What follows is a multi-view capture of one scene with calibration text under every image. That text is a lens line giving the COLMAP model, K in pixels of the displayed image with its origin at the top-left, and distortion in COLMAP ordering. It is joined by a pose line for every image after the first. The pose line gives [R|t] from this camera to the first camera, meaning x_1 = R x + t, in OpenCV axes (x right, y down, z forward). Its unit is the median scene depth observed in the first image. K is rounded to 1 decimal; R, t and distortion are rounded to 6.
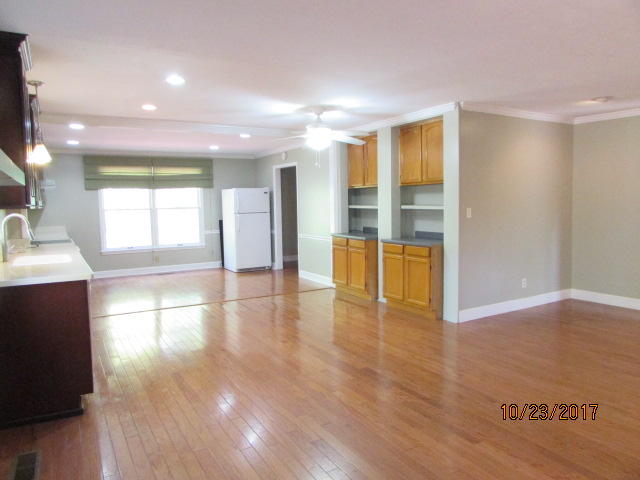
lens RADIAL K [[458.9, 0, 320.8], [0, 458.9, 240.3], [0, 0, 1]] dist [-0.035326, 0.029052]
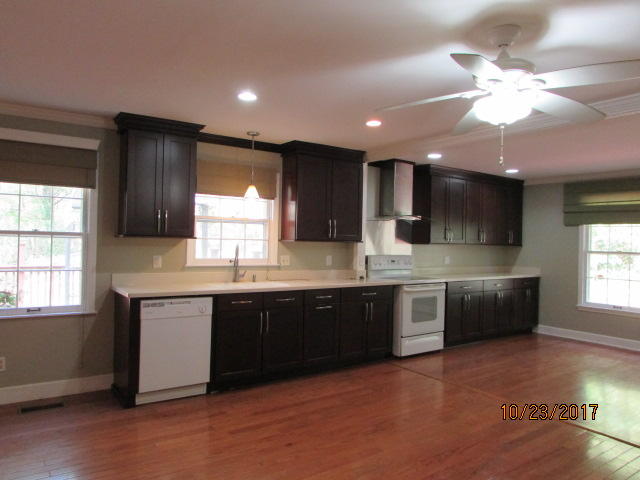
lens RADIAL K [[458.9, 0, 315.5], [0, 458.9, 239.0], [0, 0, 1]] dist [-0.035326, 0.029052]
pose [[0.079793, 0.011621, -0.996744, 0.361085], [-0.104944, 0.994473, 0.003194, -0.061213], [0.991272, 0.104348, 0.080571, 0.700739]]
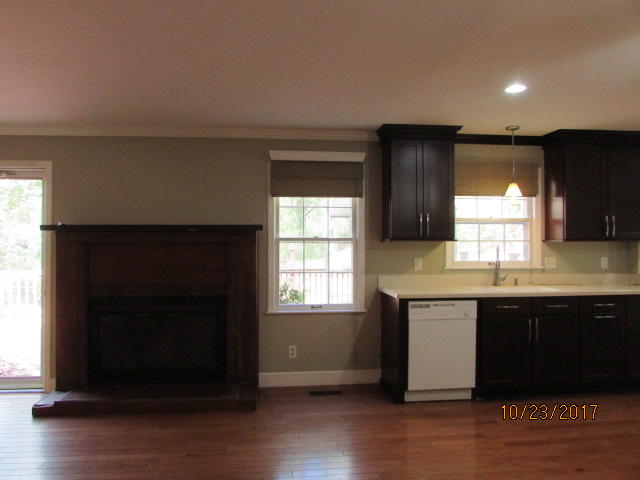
lens RADIAL K [[458.9, 0, 314.9], [0, 458.9, 237.5], [0, 0, 1]] dist [-0.035326, 0.029052]
pose [[-0.396625, 0.005781, -0.917963, 0.370860], [-0.068356, 0.997018, 0.035813, -0.055674], [0.915432, 0.076952, -0.395047, 0.652692]]
